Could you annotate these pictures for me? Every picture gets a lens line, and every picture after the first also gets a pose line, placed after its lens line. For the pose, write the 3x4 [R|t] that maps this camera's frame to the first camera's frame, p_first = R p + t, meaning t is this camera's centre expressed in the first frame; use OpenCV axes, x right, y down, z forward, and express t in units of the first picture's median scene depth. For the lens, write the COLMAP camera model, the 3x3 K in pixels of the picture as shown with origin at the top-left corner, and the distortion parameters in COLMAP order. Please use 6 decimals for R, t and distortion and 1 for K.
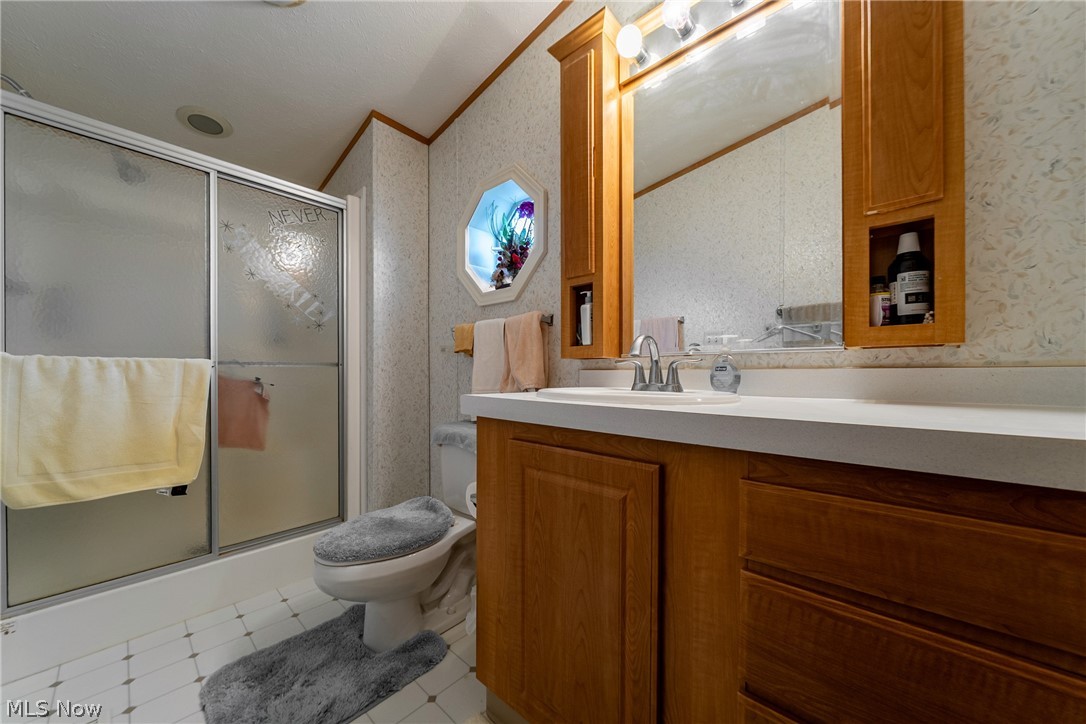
lens RADIAL K [[375.1, 0, 536.4], [0, 375.1, 371.1], [0, 0, 1]] dist [-0.001537, -0.000263]
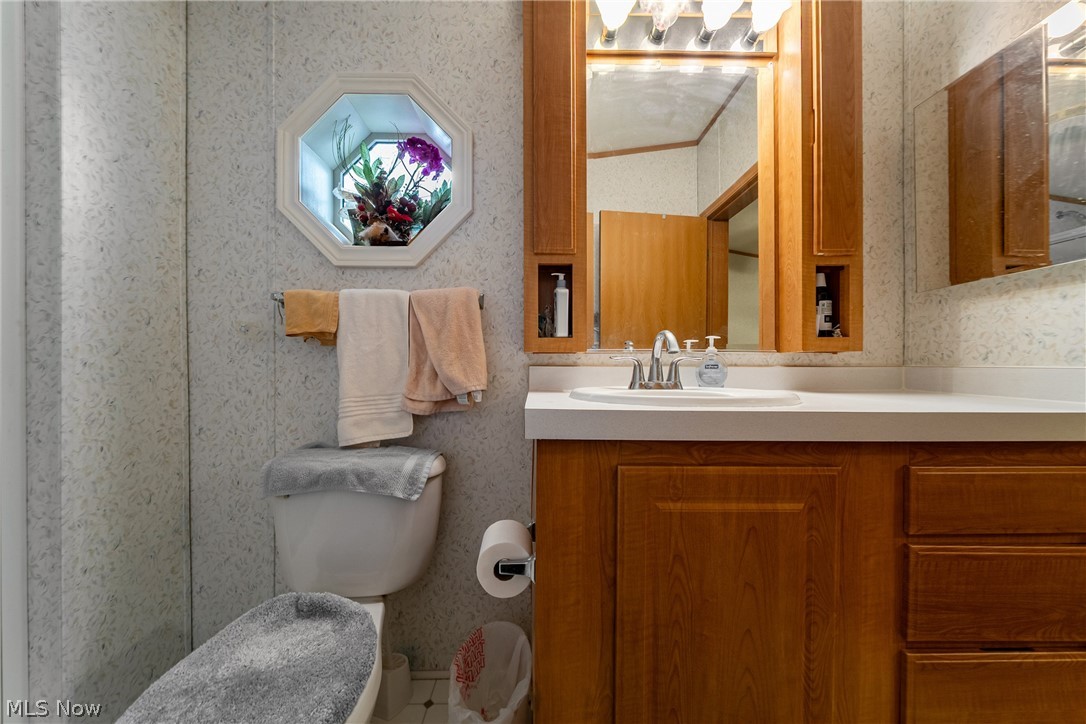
lens RADIAL K [[375.1, 0, 542.9], [0, 375.1, 364.5], [0, 0, 1]] dist [-0.001537, -0.000263]
pose [[0.734796, 0.003629, 0.678278, -0.482481], [-0.005416, 0.999985, 0.000518, -0.008371], [-0.678266, -0.004054, 0.734805, 0.420475]]
